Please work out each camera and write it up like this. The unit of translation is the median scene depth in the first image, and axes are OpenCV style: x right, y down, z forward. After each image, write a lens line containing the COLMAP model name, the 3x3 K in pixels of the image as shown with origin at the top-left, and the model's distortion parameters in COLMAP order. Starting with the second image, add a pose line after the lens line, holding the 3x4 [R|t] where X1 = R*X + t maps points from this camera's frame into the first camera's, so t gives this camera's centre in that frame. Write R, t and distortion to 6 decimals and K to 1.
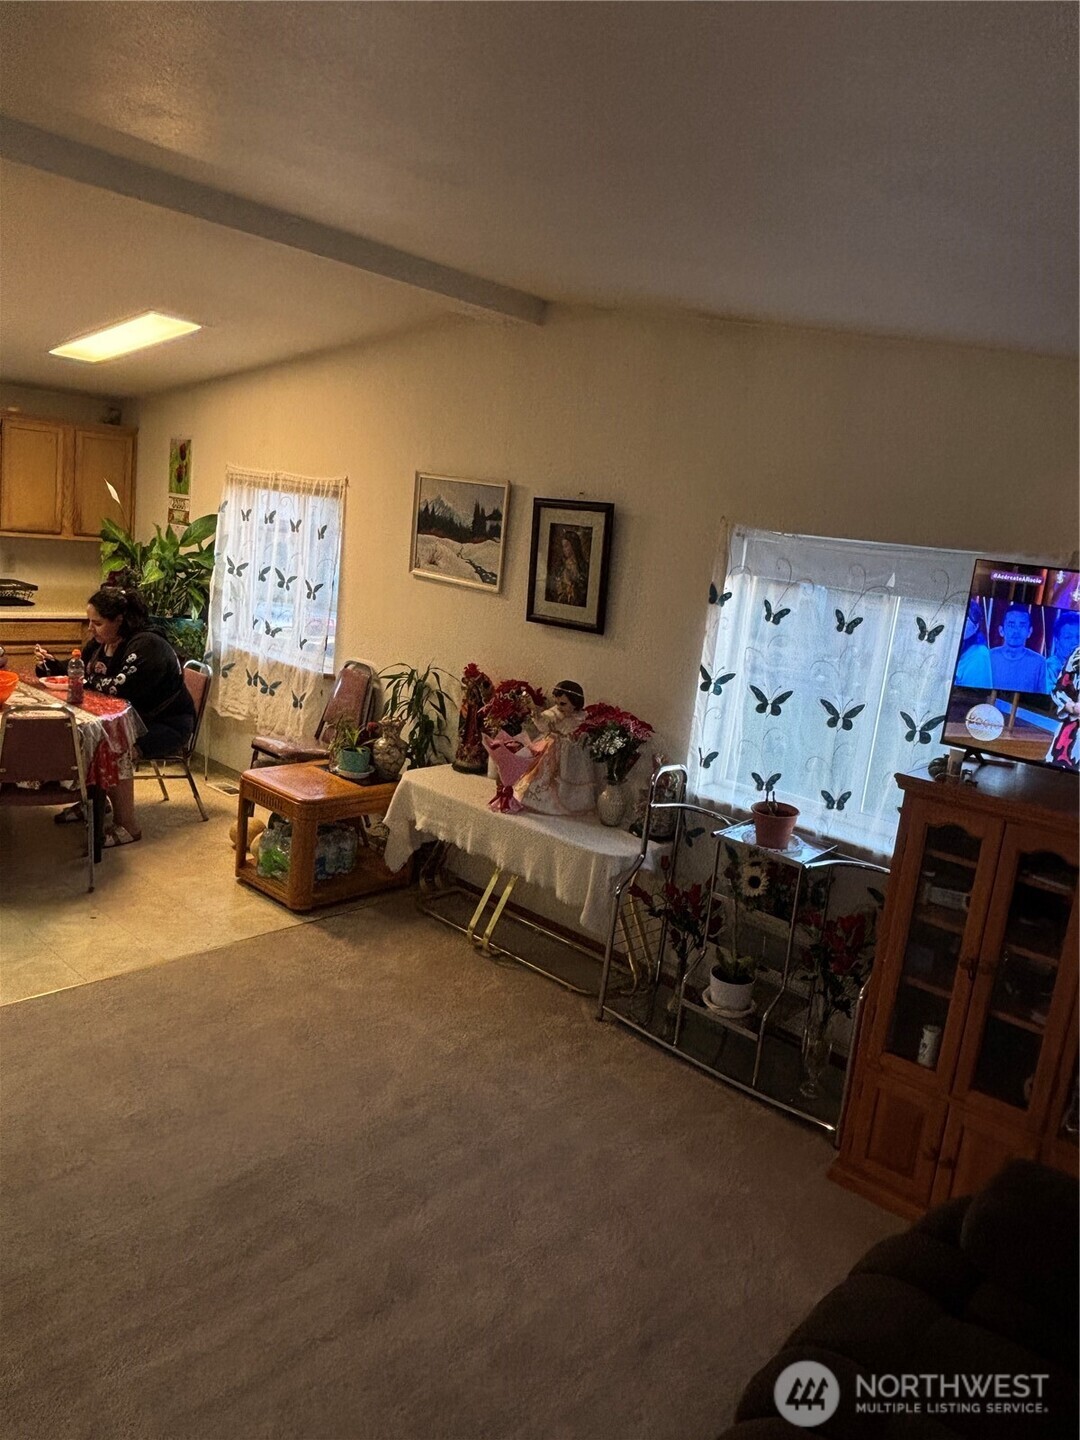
lens RADIAL K [[992.6, 0, 541.7], [0, 992.6, 715.8], [0, 0, 1]] dist [0.000163, -0.000195]
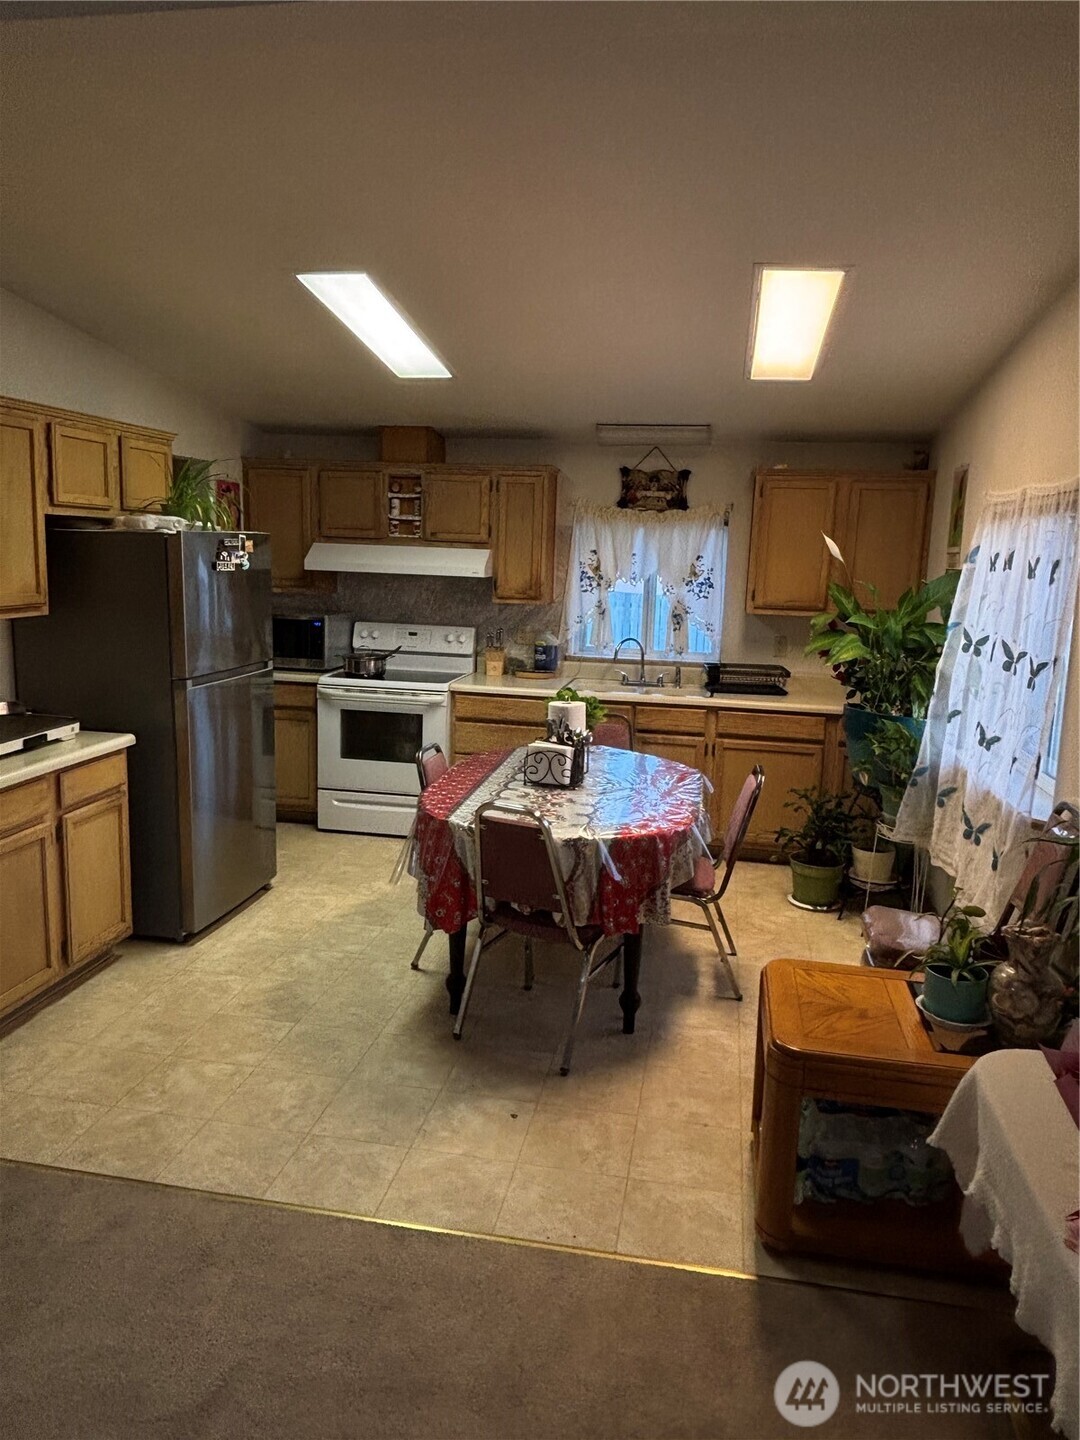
lens RADIAL K [[992.6, 0, 538.4], [0, 992.6, 720.5], [0, 0, 1]] dist [0.000163, -0.000195]
pose [[0.523086, 0.046036, -0.851036, 0.102811], [-0.135319, 0.990360, -0.029601, -0.039969], [0.841469, 0.130645, 0.524273, 0.419794]]
